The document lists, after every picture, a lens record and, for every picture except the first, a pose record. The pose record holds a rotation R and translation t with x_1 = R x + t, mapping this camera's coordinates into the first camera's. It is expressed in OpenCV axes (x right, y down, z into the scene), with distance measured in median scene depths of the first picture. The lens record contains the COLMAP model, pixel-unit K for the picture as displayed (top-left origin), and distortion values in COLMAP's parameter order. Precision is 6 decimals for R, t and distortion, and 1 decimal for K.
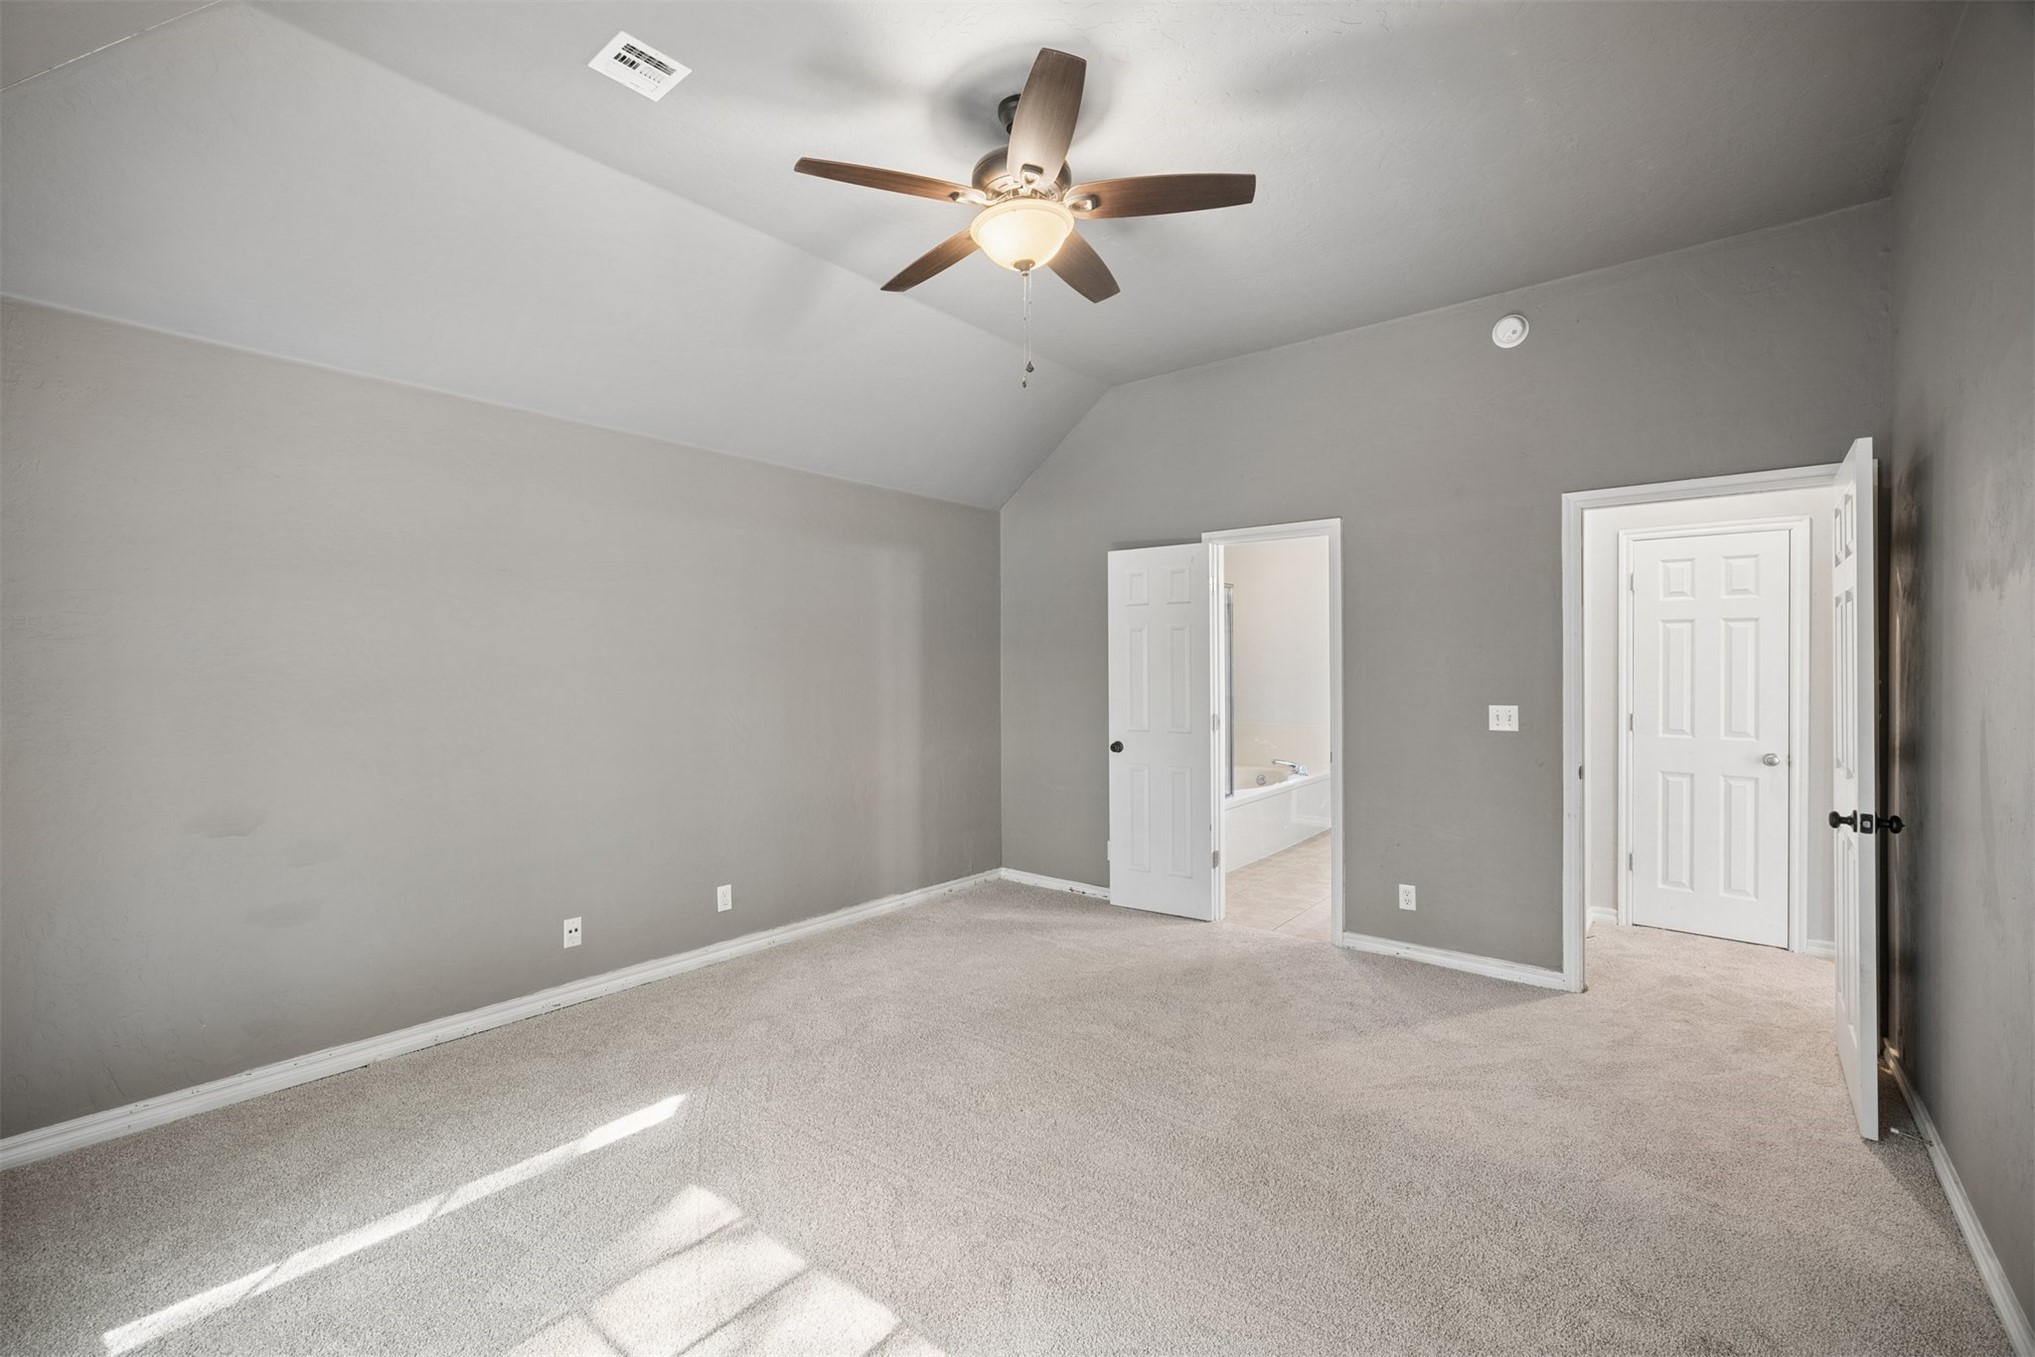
lens RADIAL K [[855.7, 0, 1006.8], [0, 855.7, 667.6], [0, 0, 1]] dist [-0.023027, 0.012854]
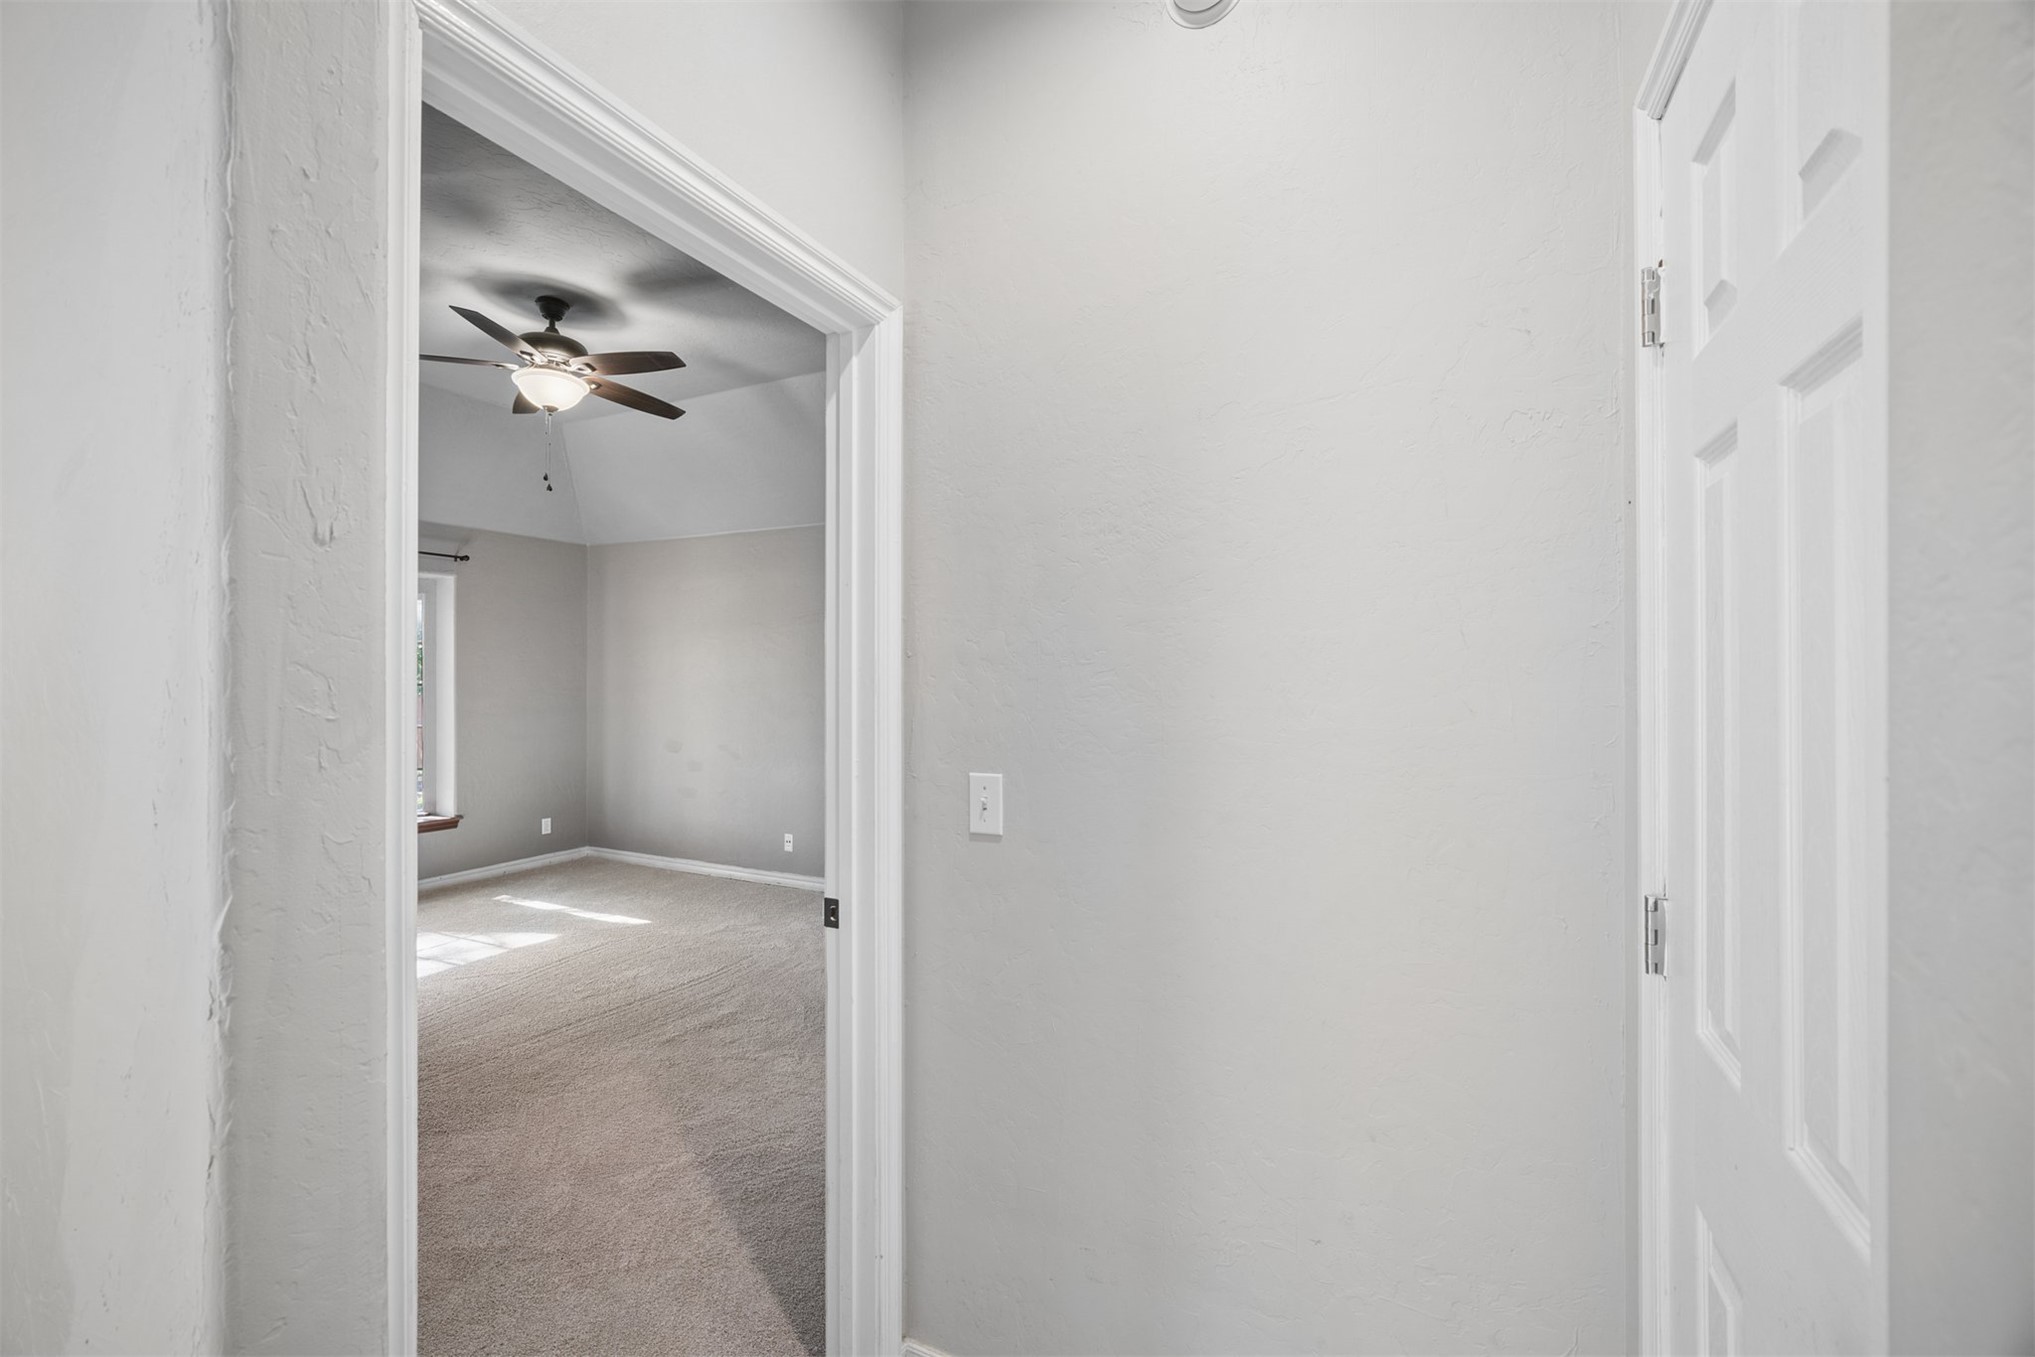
lens RADIAL K [[862.4, 0, 1004.2], [0, 862.4, 673.1], [0, 0, 1]] dist [-0.022808, 0.013248]
pose [[0.245879, -0.008863, -0.969260, 1.186308], [-0.009805, 0.999884, -0.011630, 0.003393], [0.969251, 0.012363, 0.245764, 0.991394]]
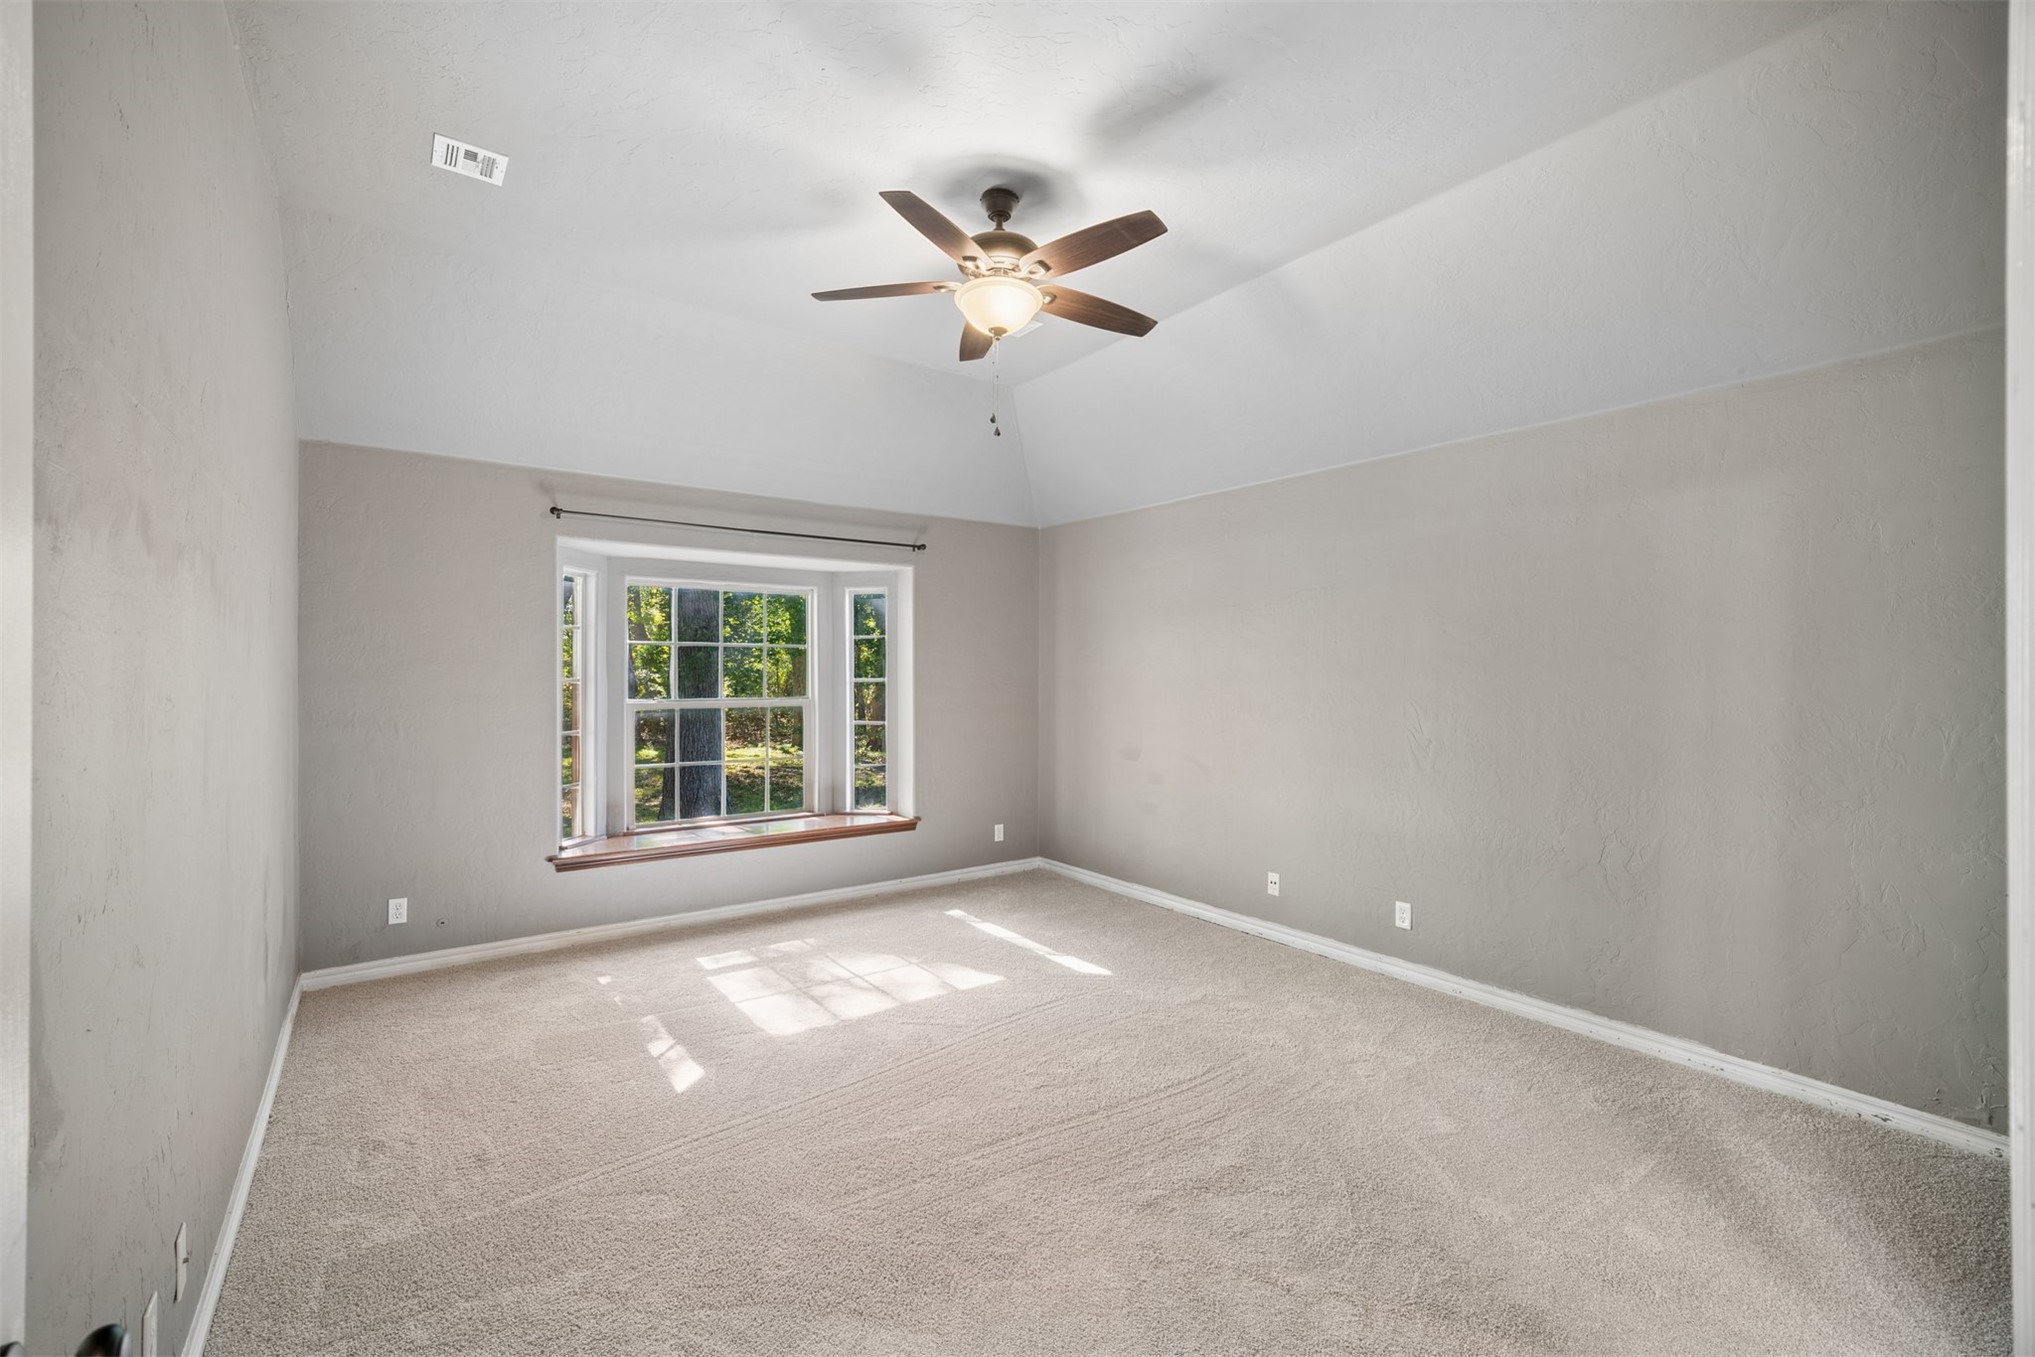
lens RADIAL K [[862.4, 0, 1004.2], [0, 862.4, 673.1], [0, 0, 1]] dist [-0.022808, 0.013248]
pose [[-0.239118, -0.004012, -0.970982, 0.830240], [-0.012724, 0.999919, -0.000998, 0.003883], [0.970907, 0.012117, -0.239149, 0.913095]]
